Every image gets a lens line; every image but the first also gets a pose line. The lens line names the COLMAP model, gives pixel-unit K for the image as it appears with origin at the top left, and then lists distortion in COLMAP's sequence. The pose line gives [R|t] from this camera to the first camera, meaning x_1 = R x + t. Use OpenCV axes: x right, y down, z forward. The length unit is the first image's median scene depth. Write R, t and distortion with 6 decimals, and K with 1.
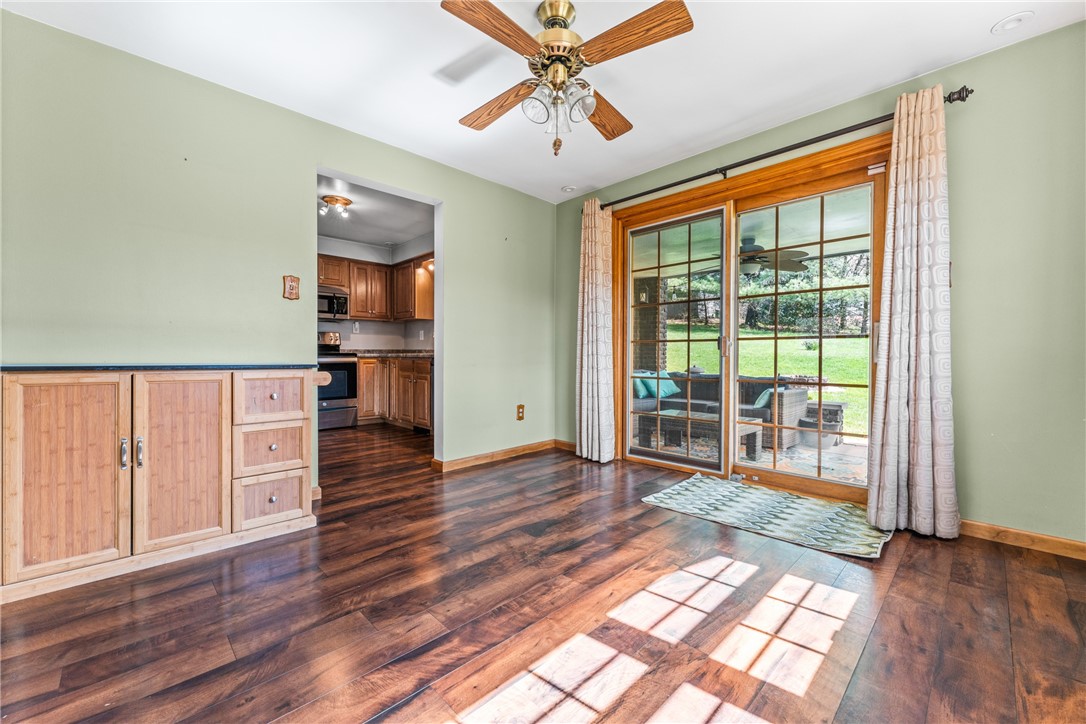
lens RADIAL K [[433.9, 0, 542.1], [0, 433.9, 362.1], [0, 0, 1]] dist [0.001545, -0.000306]
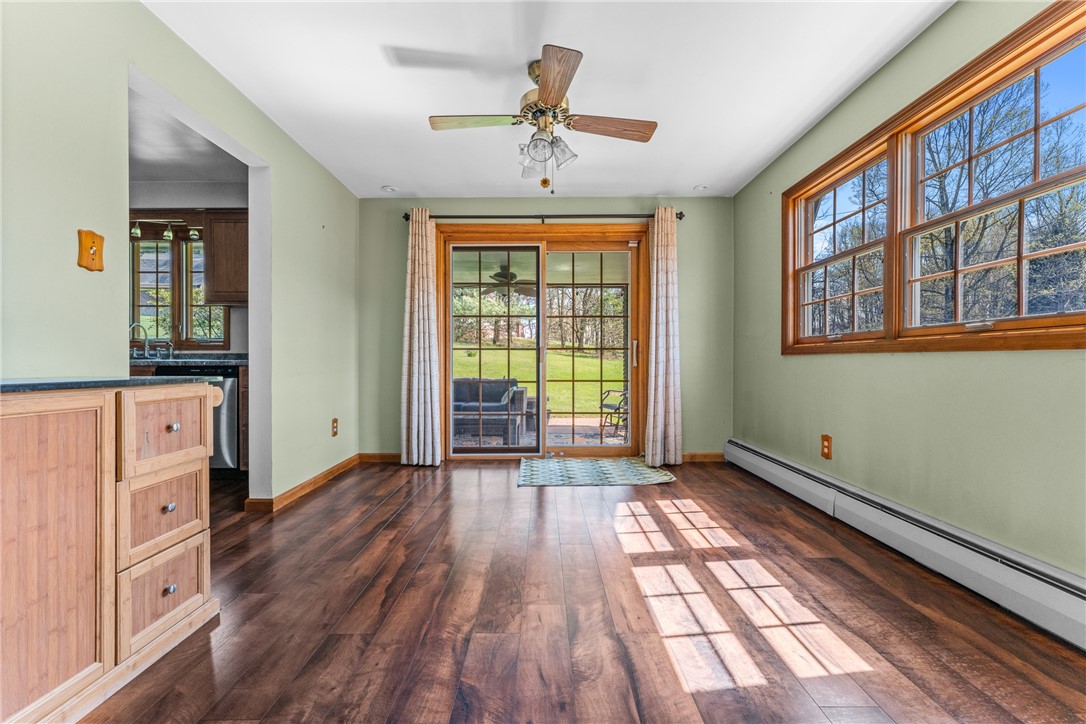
lens RADIAL K [[433.9, 0, 542.1], [0, 433.9, 362.1], [0, 0, 1]] dist [0.001545, -0.000306]
pose [[0.696545, -0.004132, 0.717501, -0.684464], [0.013419, 0.999884, -0.007269, -0.005414], [-0.717388, 0.014692, 0.696519, 0.157883]]
